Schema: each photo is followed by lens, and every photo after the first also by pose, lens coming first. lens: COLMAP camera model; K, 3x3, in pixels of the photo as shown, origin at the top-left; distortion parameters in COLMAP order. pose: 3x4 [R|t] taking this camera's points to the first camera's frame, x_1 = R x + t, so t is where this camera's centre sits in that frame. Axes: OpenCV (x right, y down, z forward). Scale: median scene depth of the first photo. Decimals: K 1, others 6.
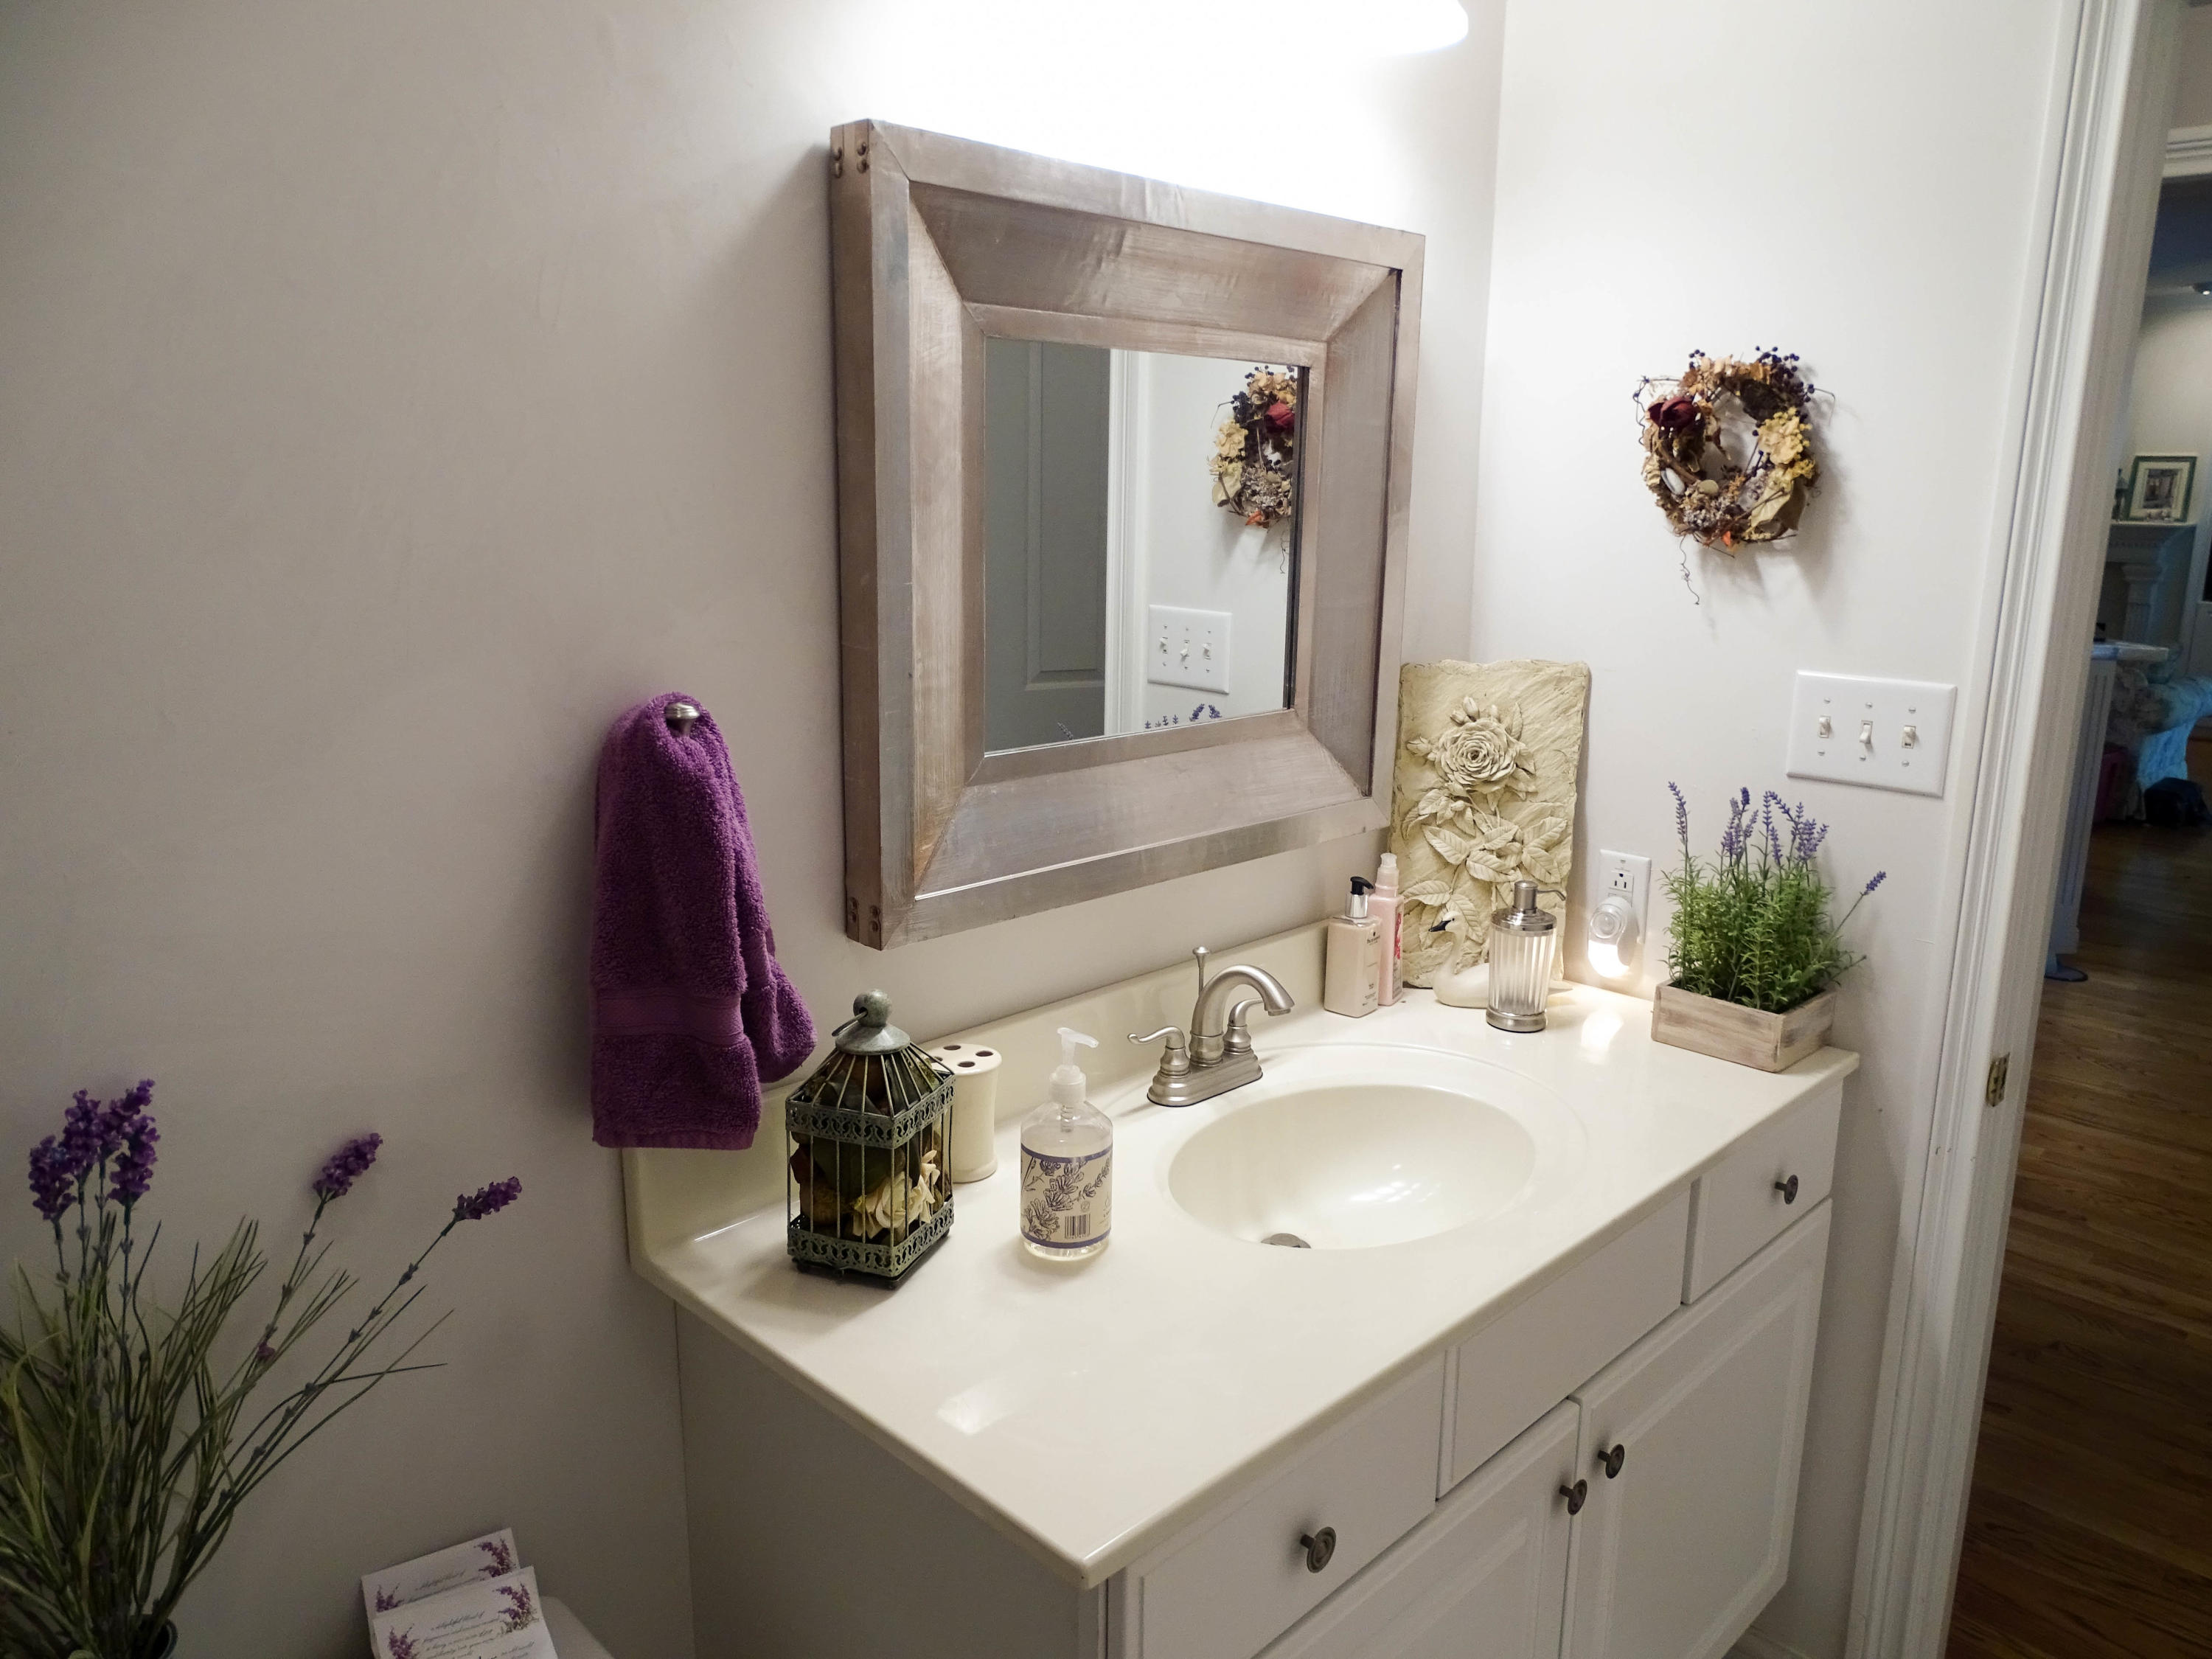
lens RADIAL K [[1589.0, 0, 1105.6], [0, 1589.0, 829.6], [0, 0, 1]] dist [-0.002106, -0.001532]
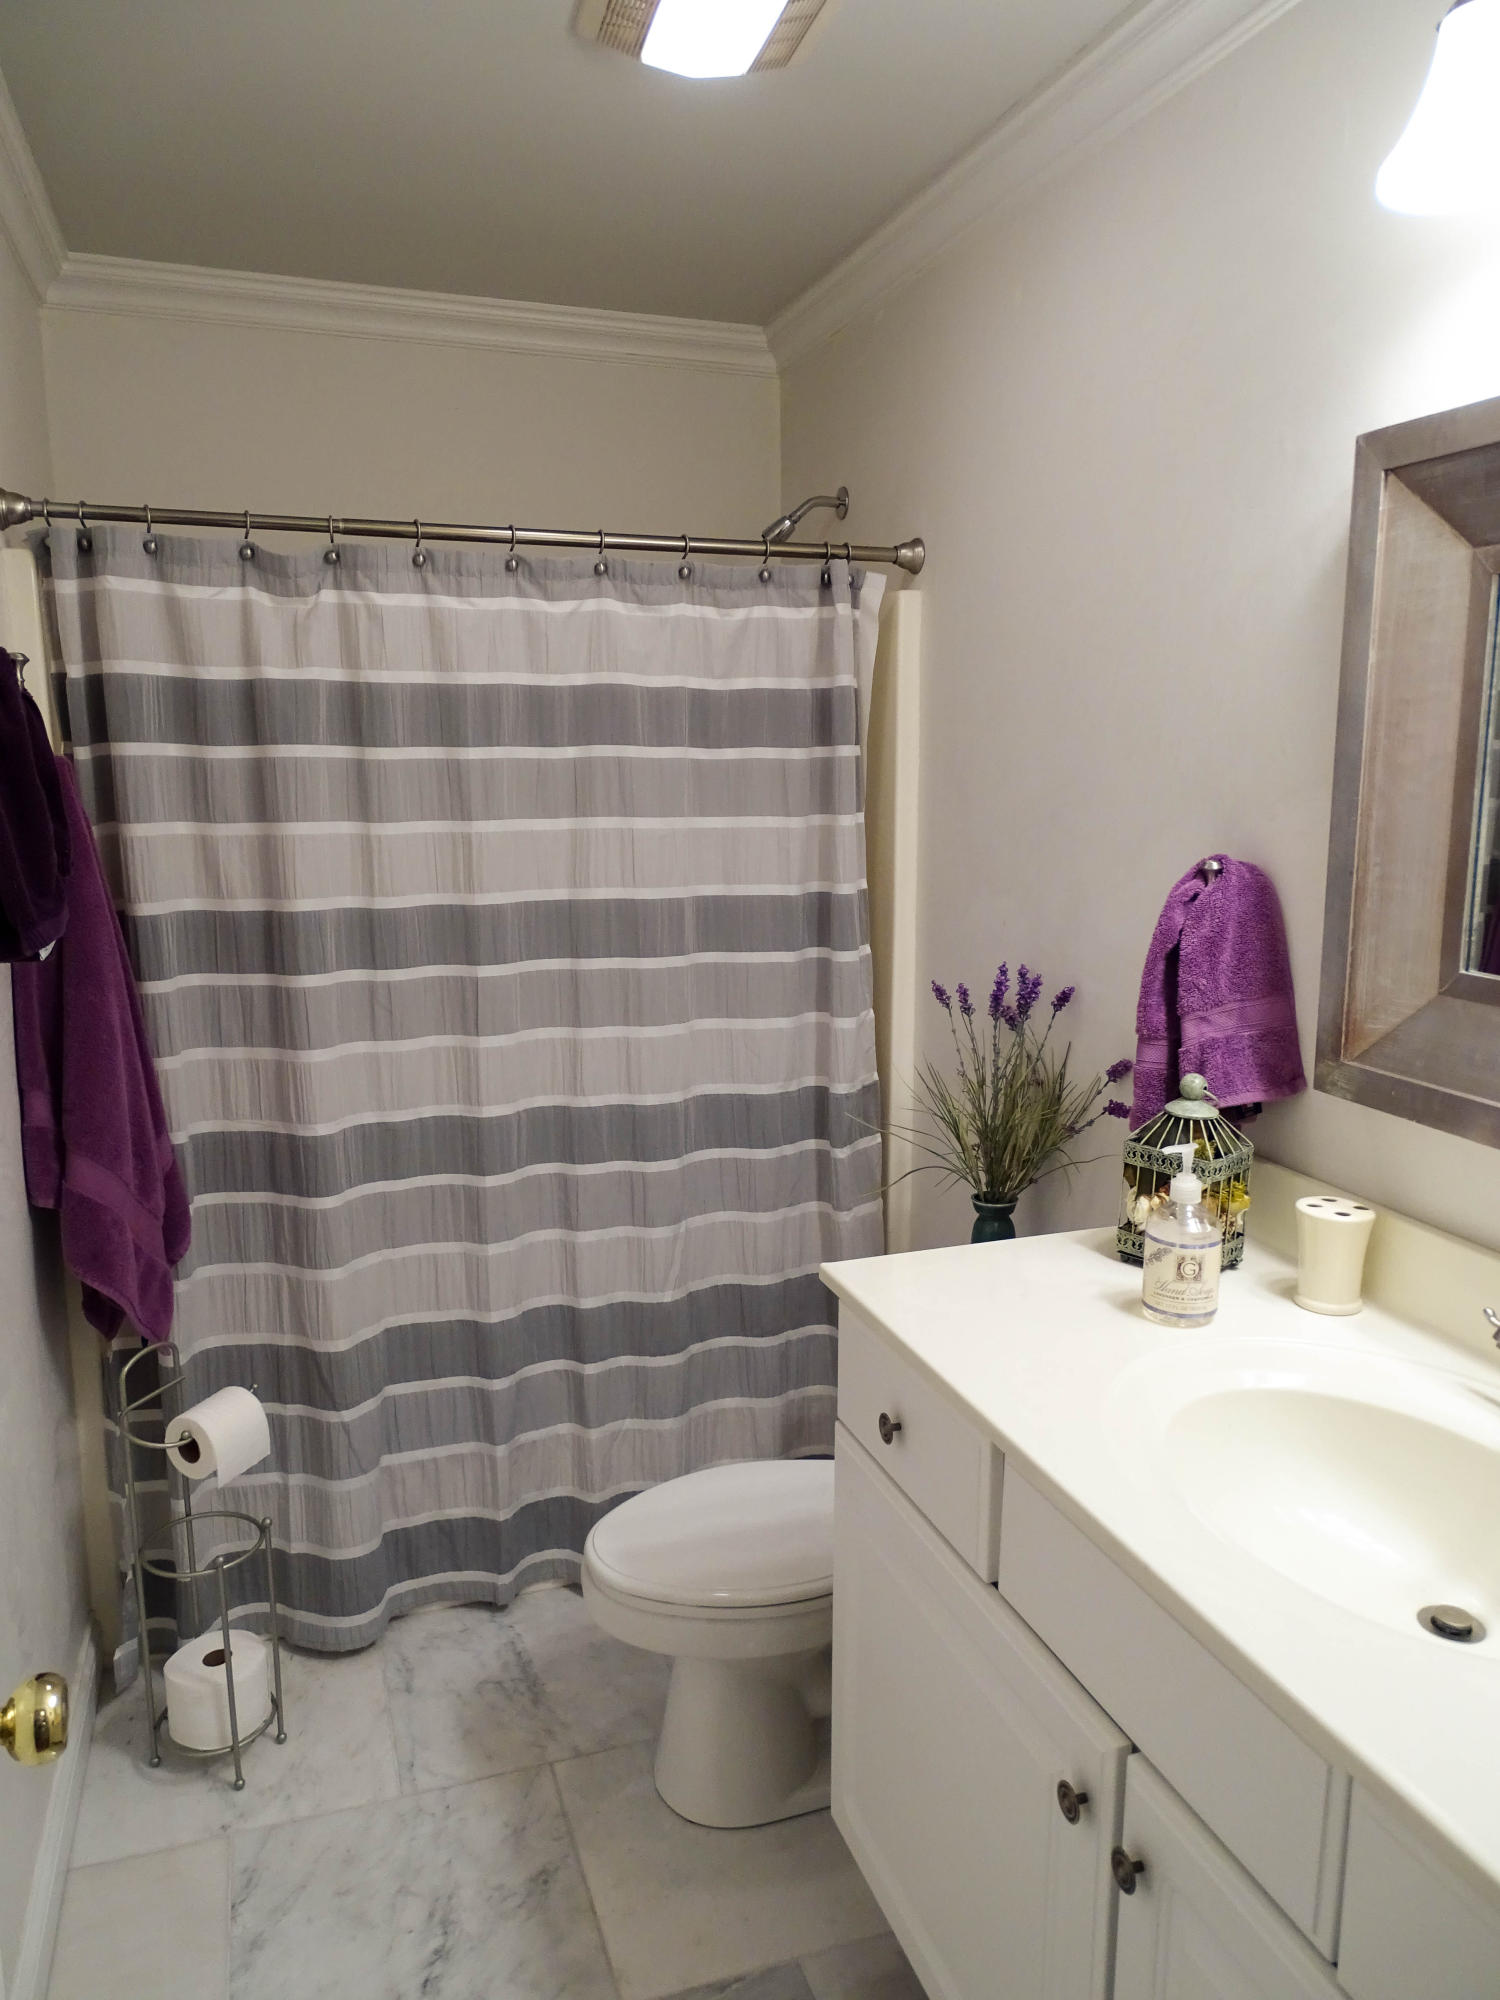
lens RADIAL K [[1436.7, 0, 749.1], [0, 1436.7, 1004.8], [0, 0, 1]] dist [-0.002106, -0.001532]
pose [[-0.453857, 0.142120, -0.879668, 0.998563], [-0.197224, 0.946693, 0.254705, -0.178462], [0.868975, 0.289091, -0.401634, 0.999001]]
